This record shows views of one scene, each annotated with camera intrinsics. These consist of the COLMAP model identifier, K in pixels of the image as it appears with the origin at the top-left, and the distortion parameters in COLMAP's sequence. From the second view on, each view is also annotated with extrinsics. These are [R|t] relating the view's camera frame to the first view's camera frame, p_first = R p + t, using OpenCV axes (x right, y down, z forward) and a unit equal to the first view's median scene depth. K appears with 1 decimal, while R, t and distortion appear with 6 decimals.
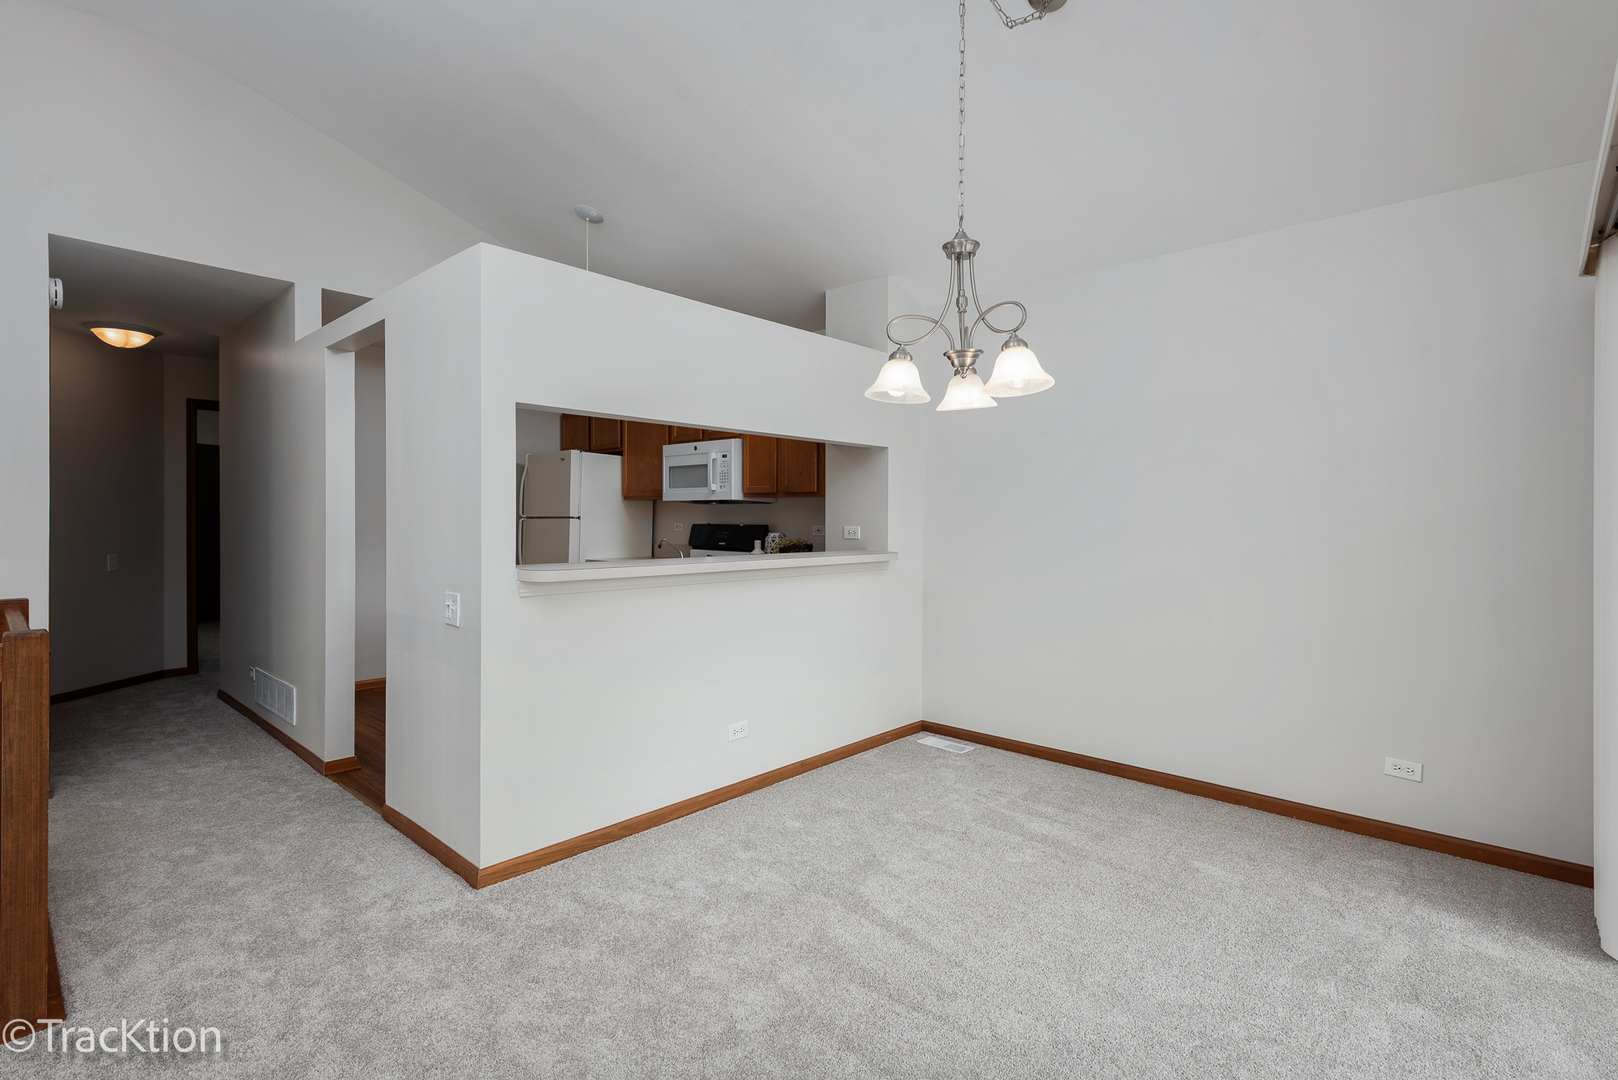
lens RADIAL K [[769.2, 0, 809.0], [0, 769.2, 540.0], [0, 0, 1]] dist [-0.001010, 0.000033]
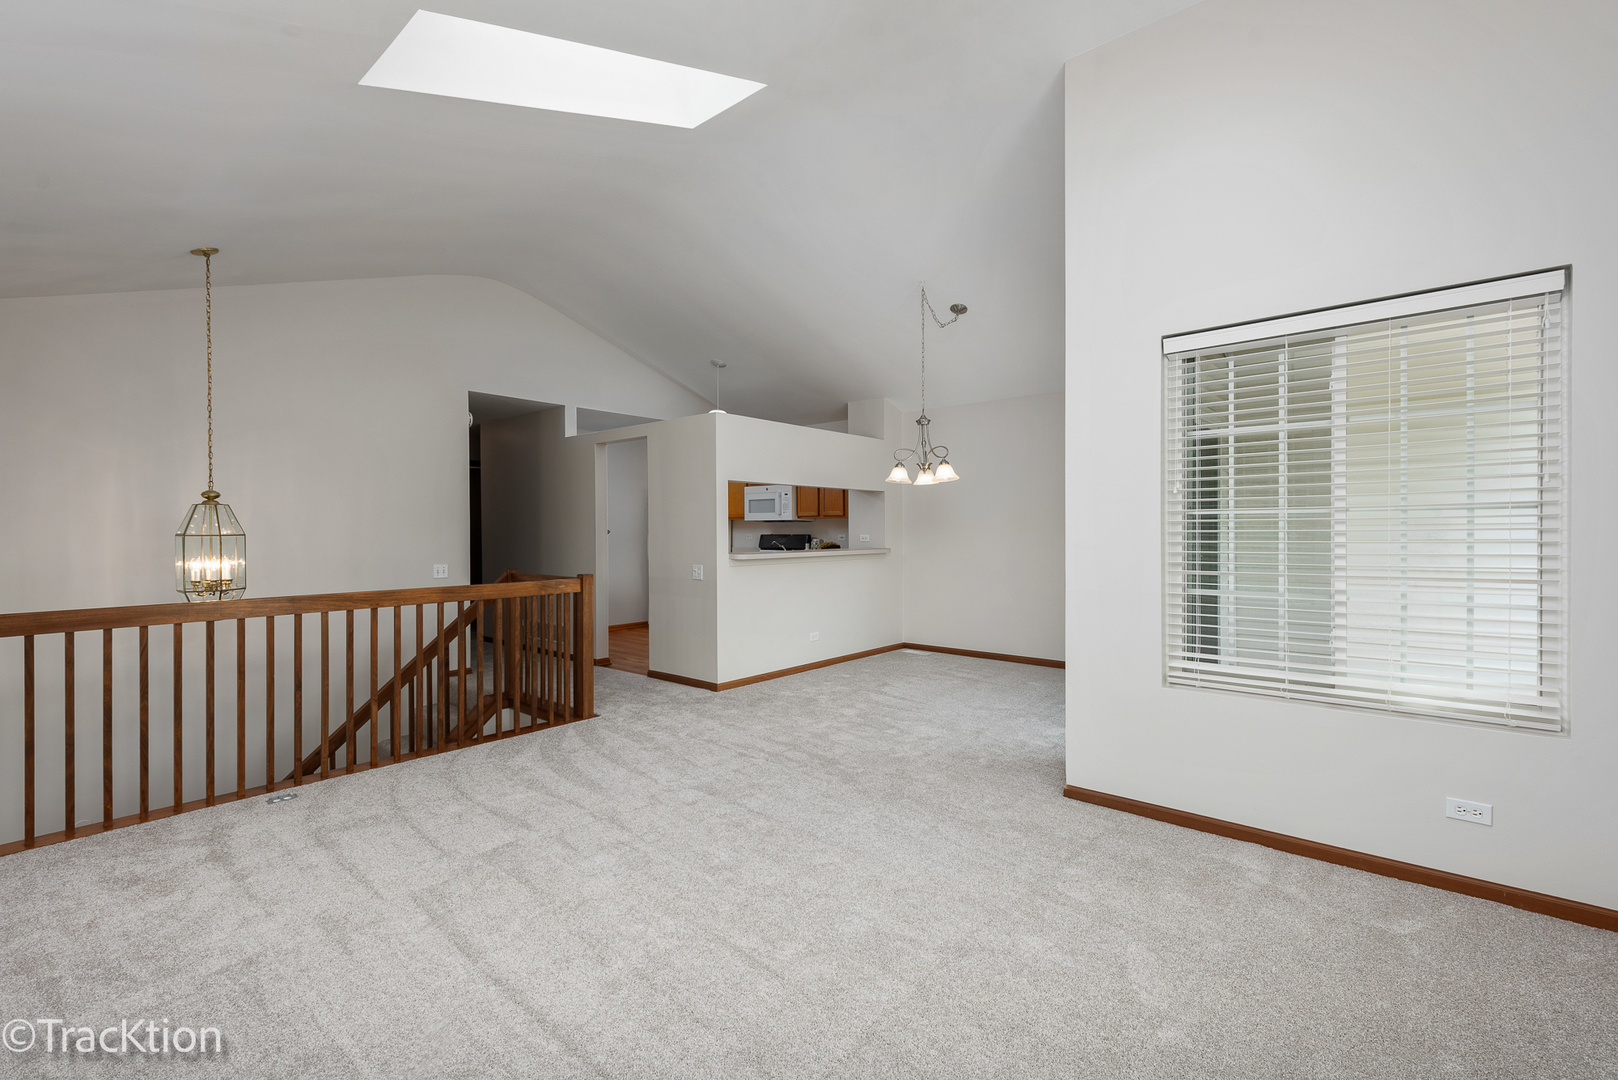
lens RADIAL K [[714.7, 0, 809.0], [0, 714.7, 540.0], [0, 0, 1]] dist [0.000216, -0.000003]
pose [[0.999298, -0.006130, 0.036957, -0.231512], [0.006670, 0.999872, -0.014512, 0.030286], [-0.036863, 0.014748, 0.999211, -1.151803]]
